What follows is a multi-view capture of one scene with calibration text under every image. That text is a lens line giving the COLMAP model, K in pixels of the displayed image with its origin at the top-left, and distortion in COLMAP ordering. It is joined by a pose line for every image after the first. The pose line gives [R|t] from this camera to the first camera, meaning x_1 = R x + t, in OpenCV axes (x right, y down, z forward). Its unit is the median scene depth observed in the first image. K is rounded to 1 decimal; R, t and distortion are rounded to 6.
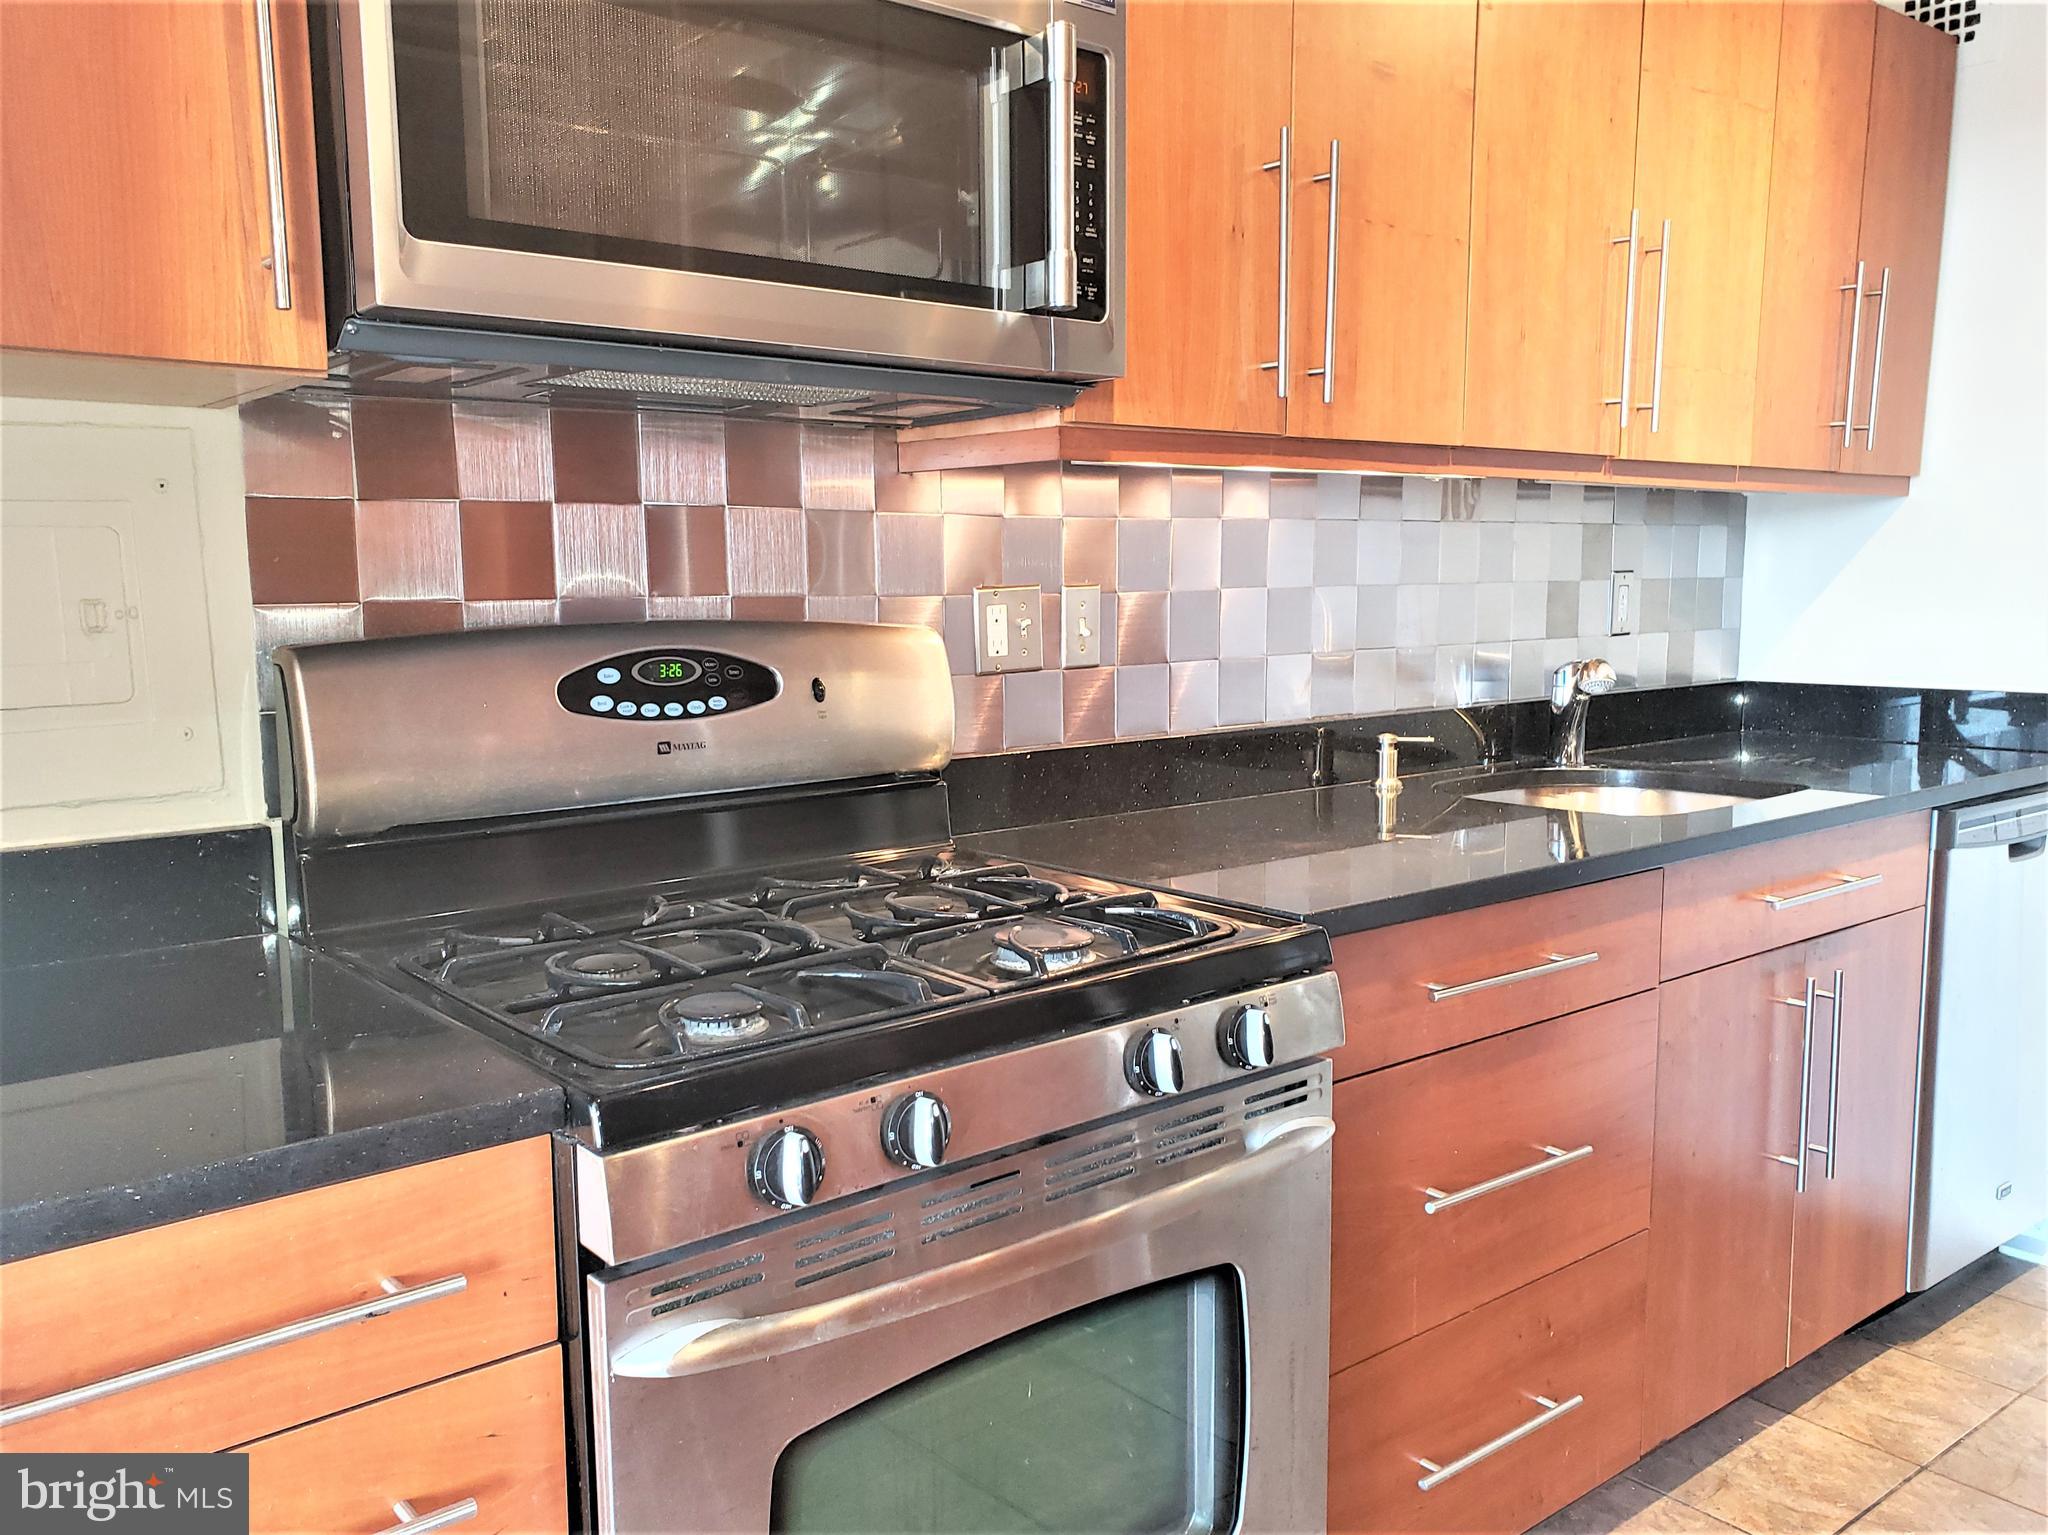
lens RADIAL K [[1633.5, 0, 1020.6], [0, 1633.5, 792.0], [0, 0, 1]] dist [0.012496, -0.005939]
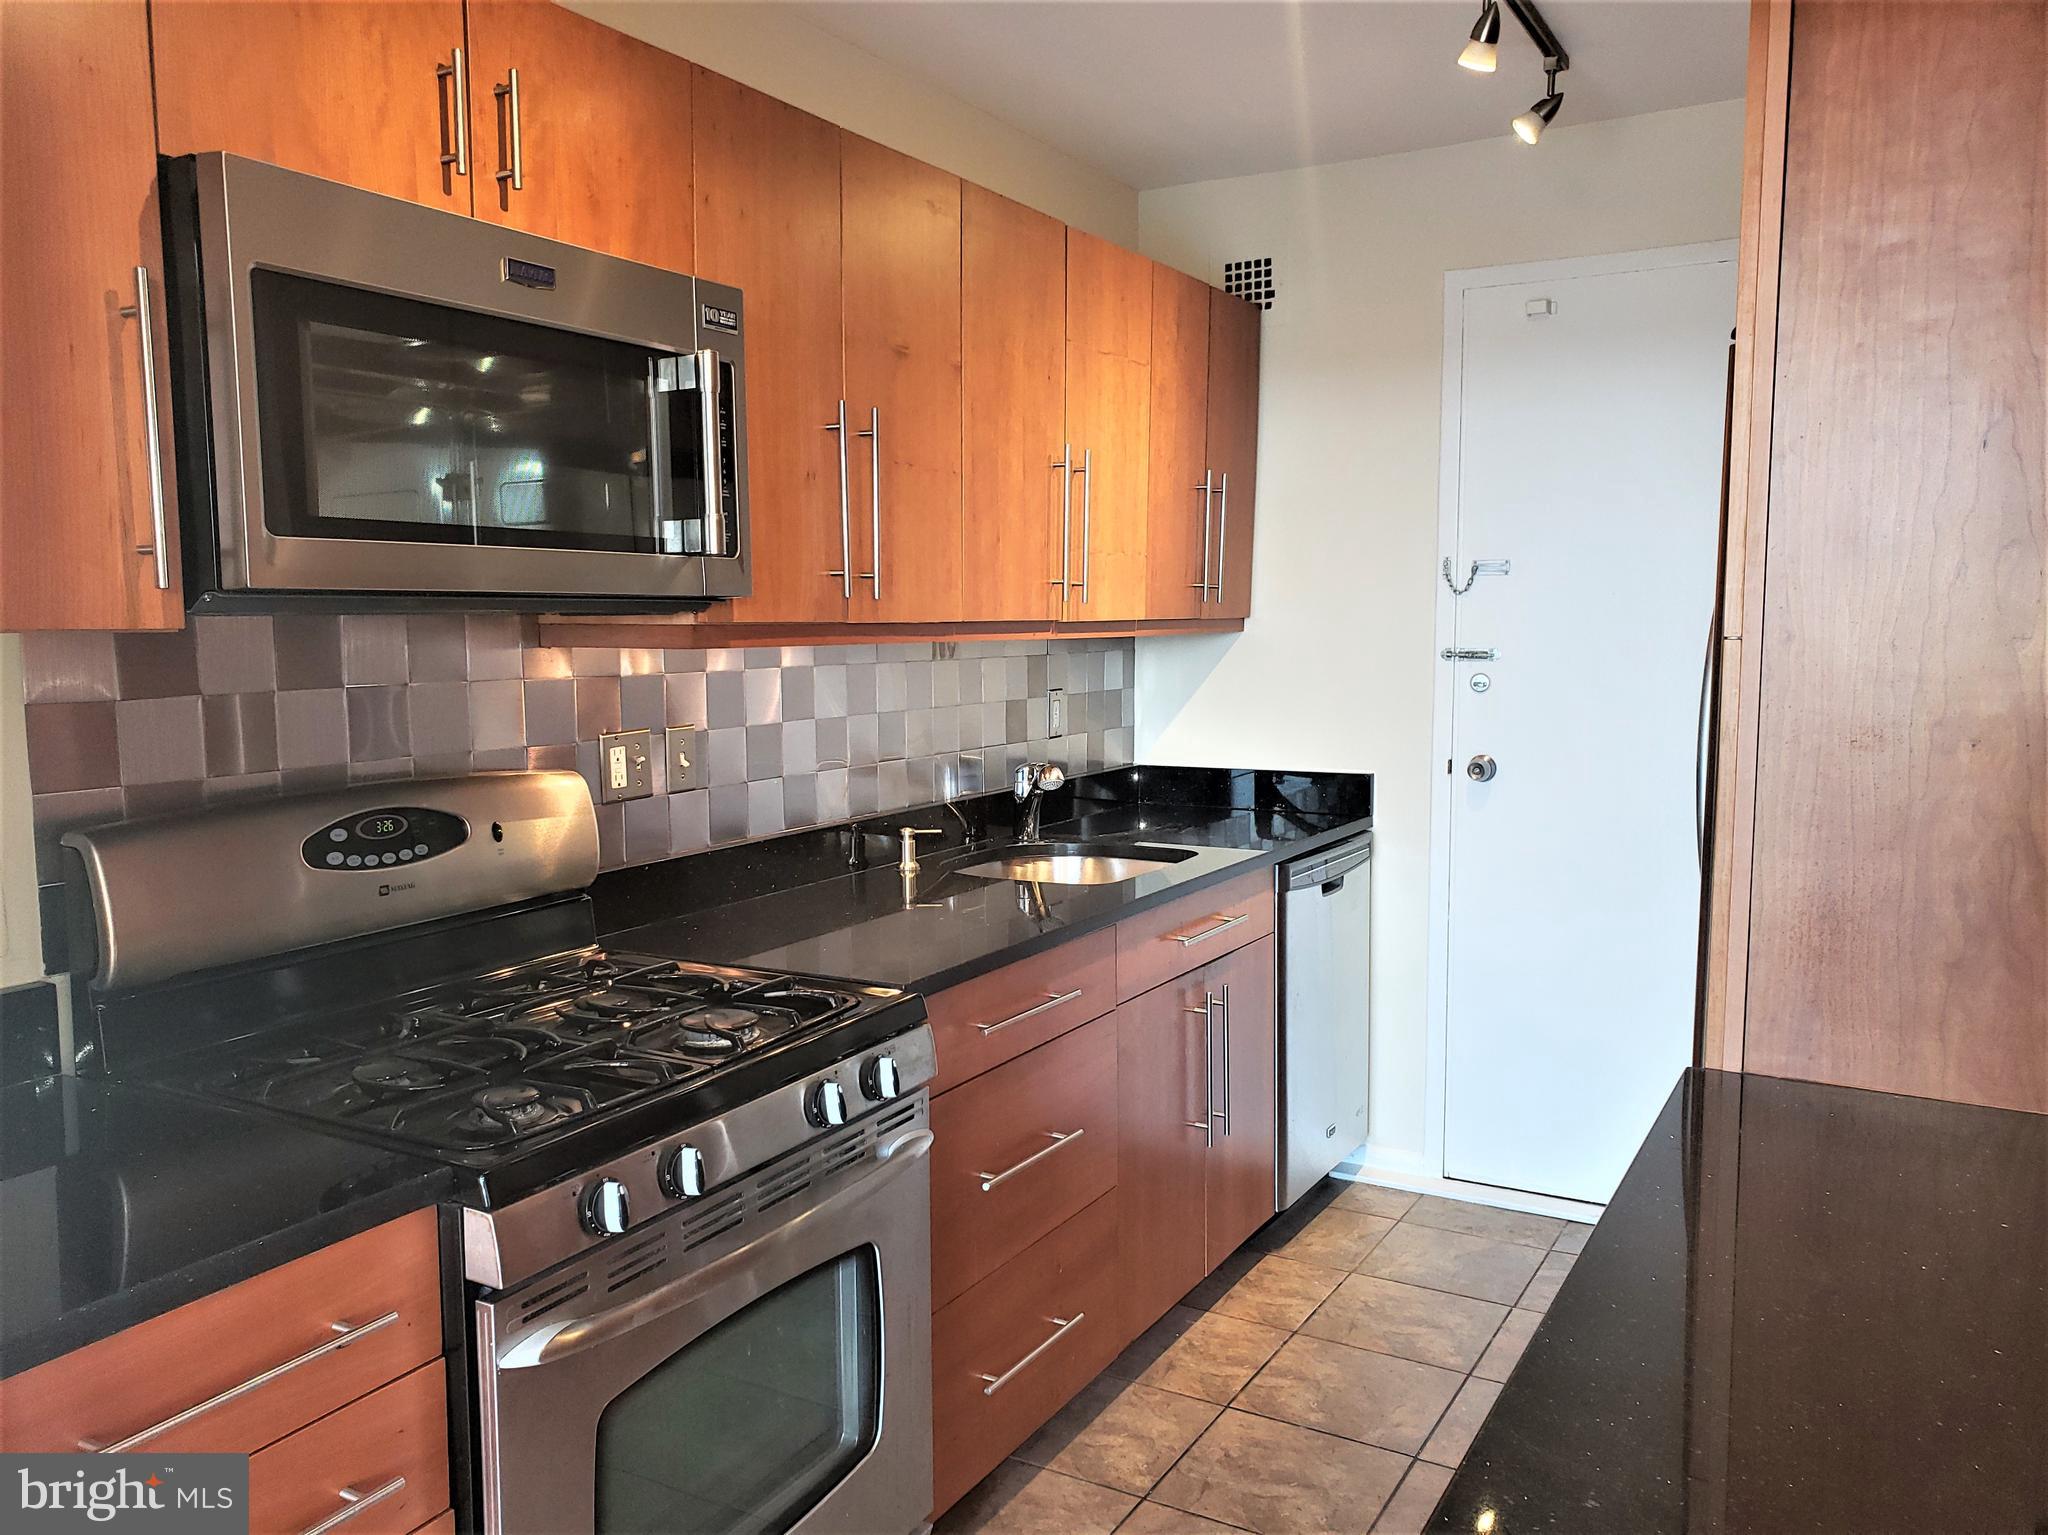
lens RADIAL K [[1589.3, 0, 1024.0], [0, 1589.3, 767.5], [0, 0, 1]] dist [0.078311, -0.154418]
pose [[0.931443, -0.030655, 0.362595, -0.174659], [0.043485, 0.998682, -0.027272, -0.055929], [-0.361281, 0.041169, 0.931548, -0.255459]]
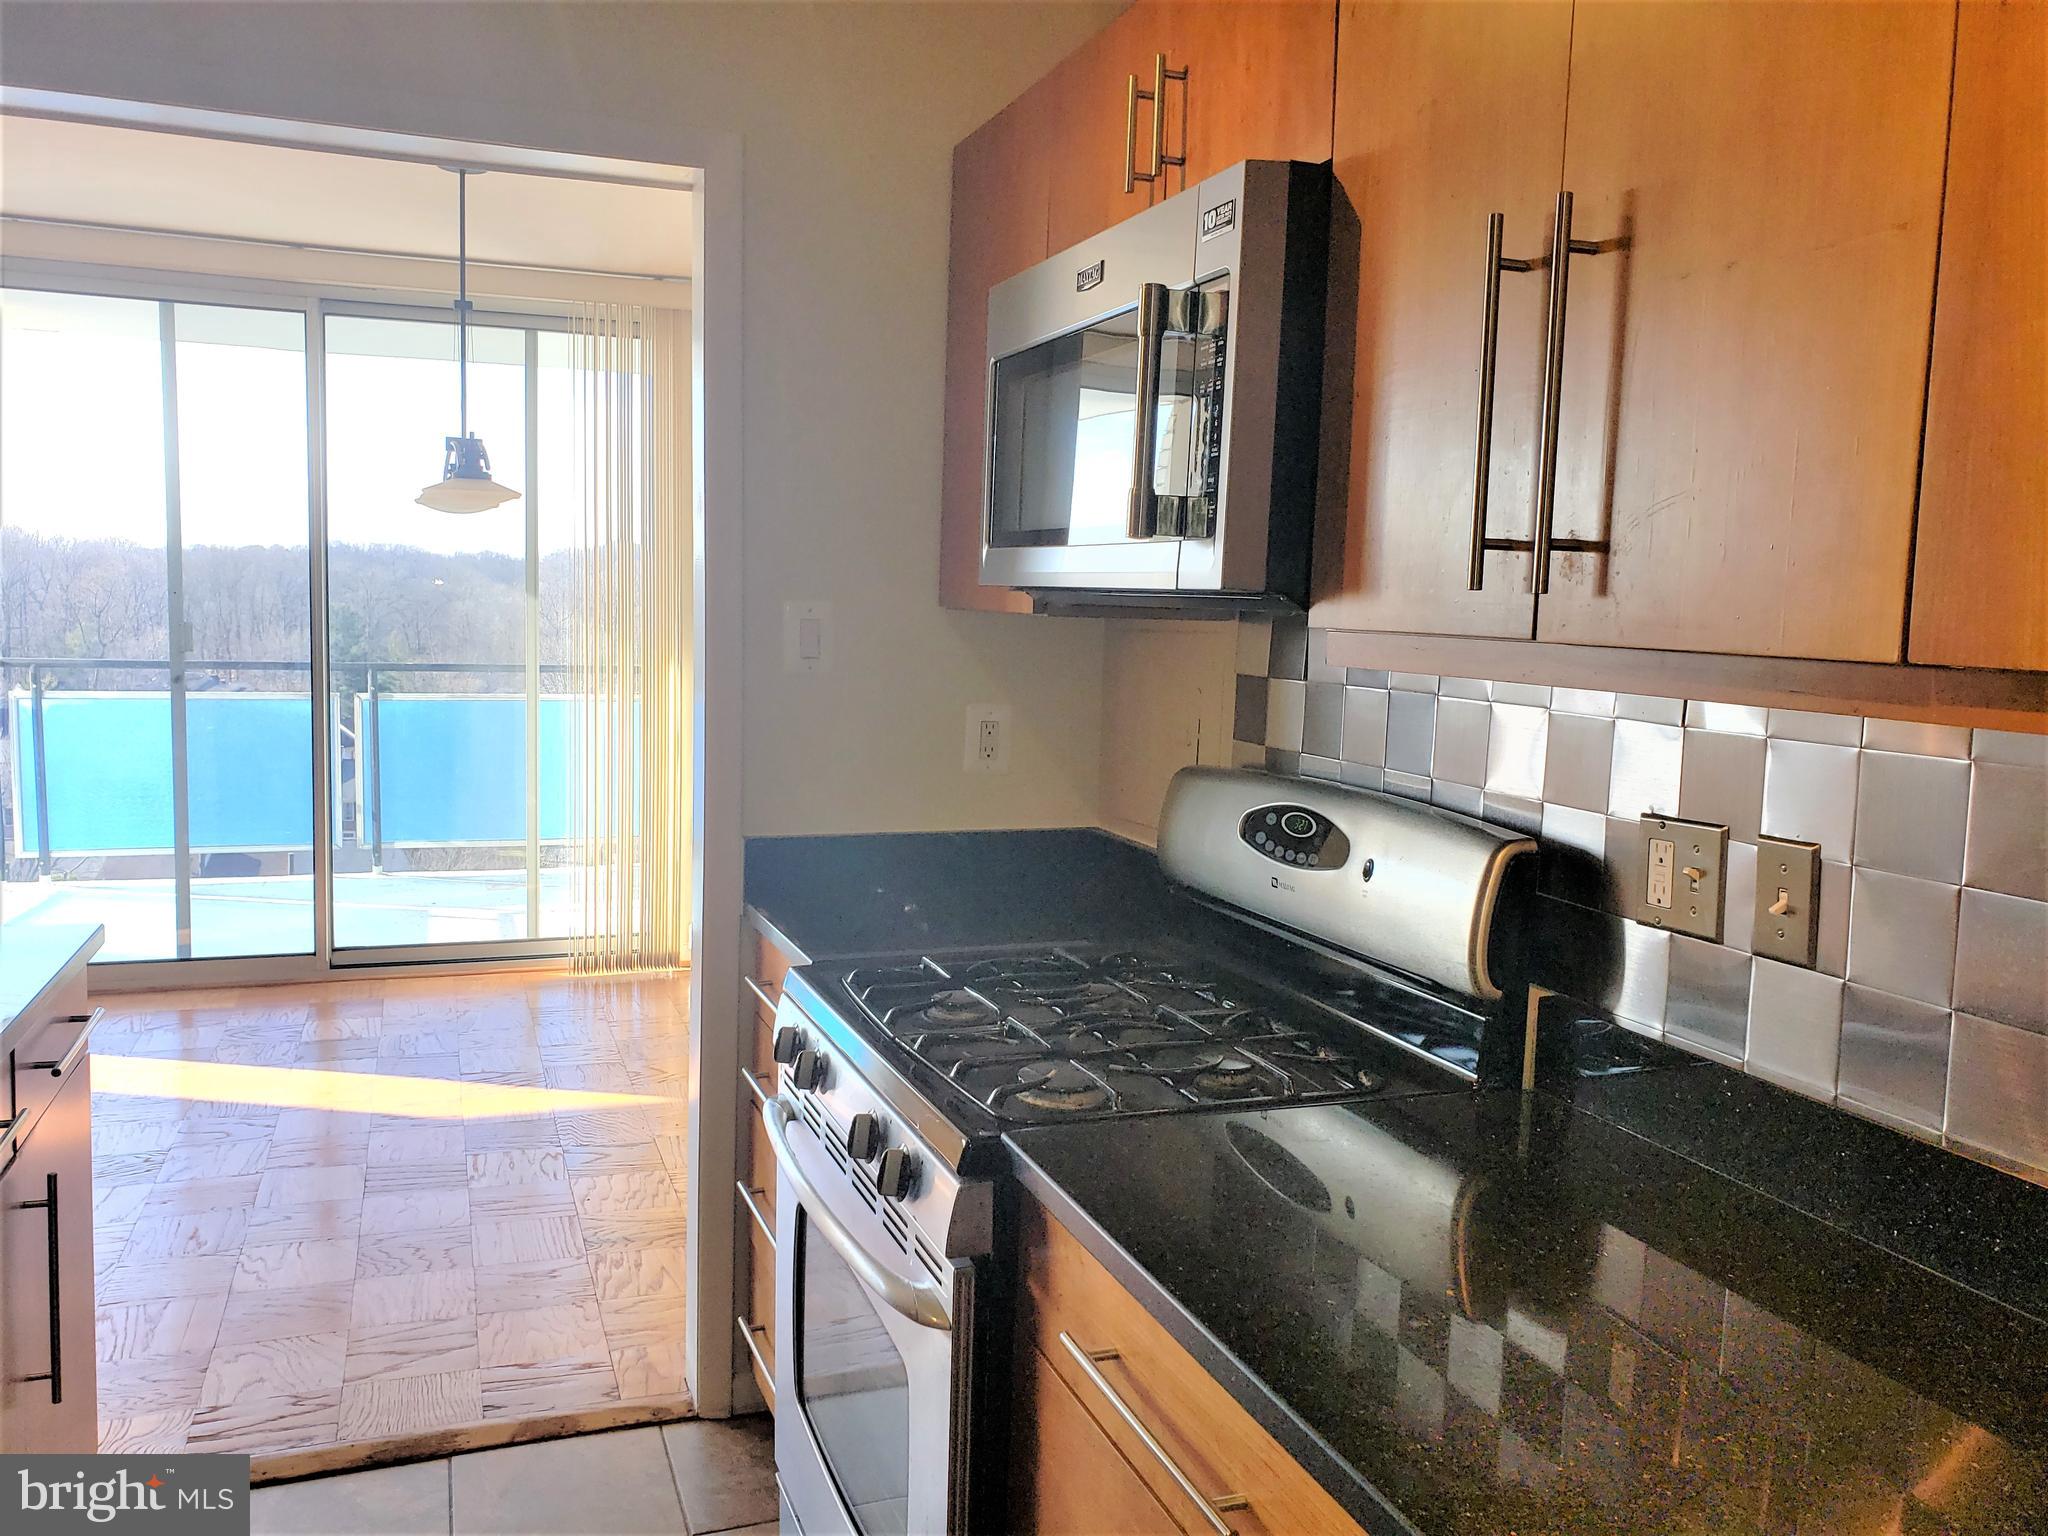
lens RADIAL K [[1633.5, 0, 1020.6], [0, 1633.5, 792.5], [0, 0, 1]] dist [0.012496, -0.005939]
pose [[-0.320350, 0.110929, -0.940782, 0.868499], [-0.157416, 0.973079, 0.168340, -0.234646], [0.934128, 0.202022, -0.294264, 1.002330]]
